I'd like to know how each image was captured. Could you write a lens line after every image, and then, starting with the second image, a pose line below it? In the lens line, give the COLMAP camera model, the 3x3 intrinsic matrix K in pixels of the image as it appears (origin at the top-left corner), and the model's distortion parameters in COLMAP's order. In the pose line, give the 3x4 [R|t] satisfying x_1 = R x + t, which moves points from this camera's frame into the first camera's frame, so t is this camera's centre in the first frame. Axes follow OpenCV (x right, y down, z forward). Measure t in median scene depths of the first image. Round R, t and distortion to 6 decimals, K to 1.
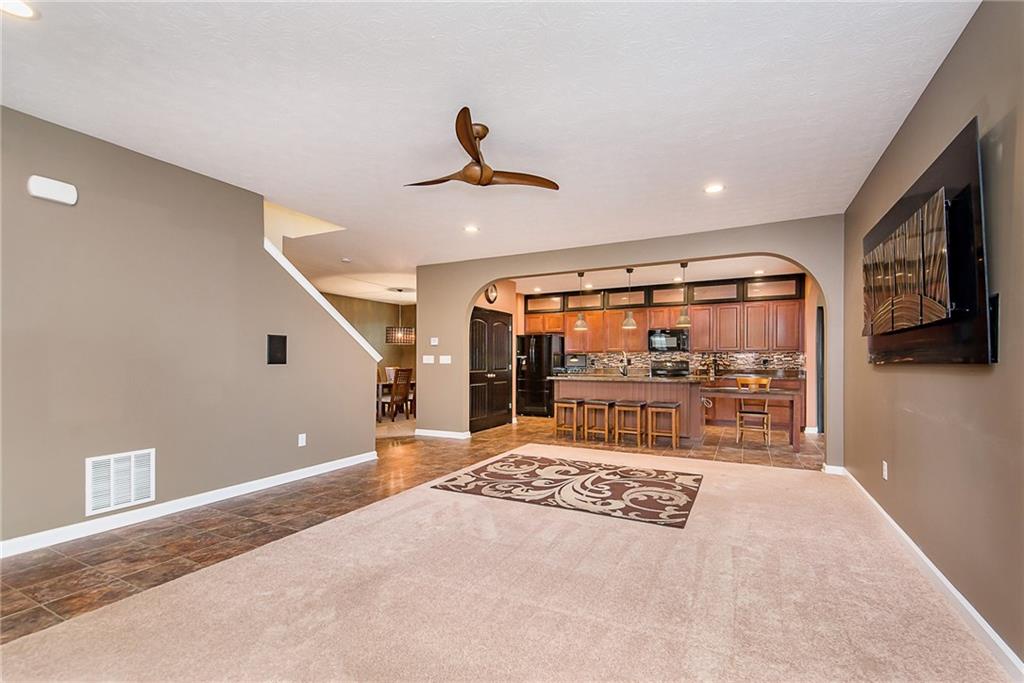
lens RADIAL K [[441.2, 0, 520.9], [0, 441.2, 362.9], [0, 0, 1]] dist [0.021202, -0.006753]
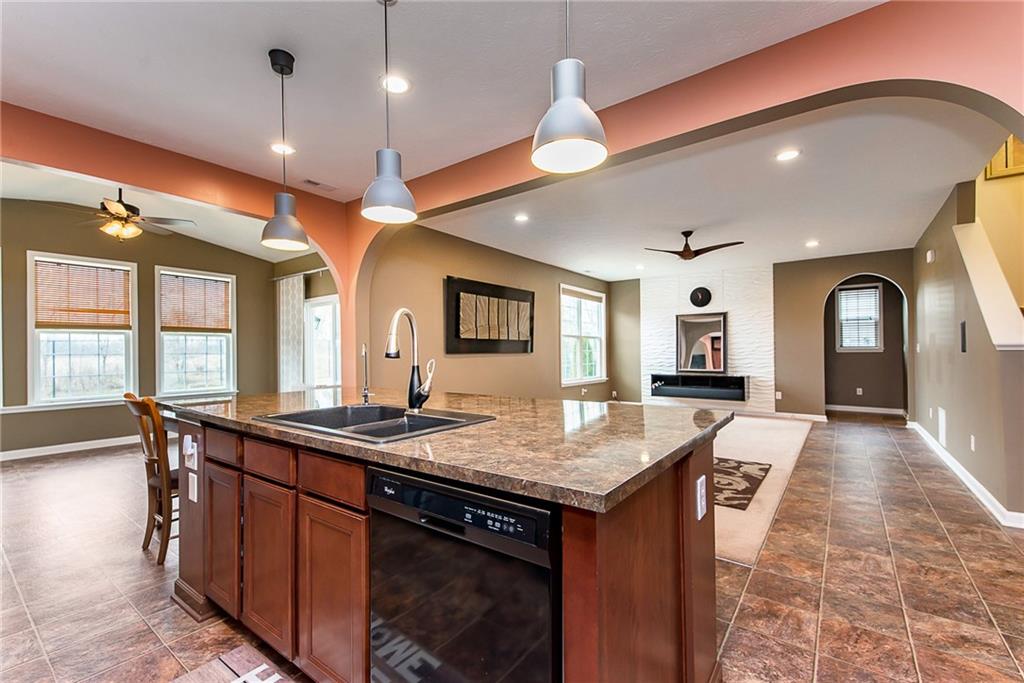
lens RADIAL K [[441.2, 0, 508.6], [0, 441.2, 349.6], [0, 0, 1]] dist [0.021202, -0.006753]
pose [[-0.984374, 0.005877, 0.175991, 0.227202], [0.005841, 0.999983, -0.000720, -0.007301], [-0.175992, 0.000320, -0.984392, 2.053109]]
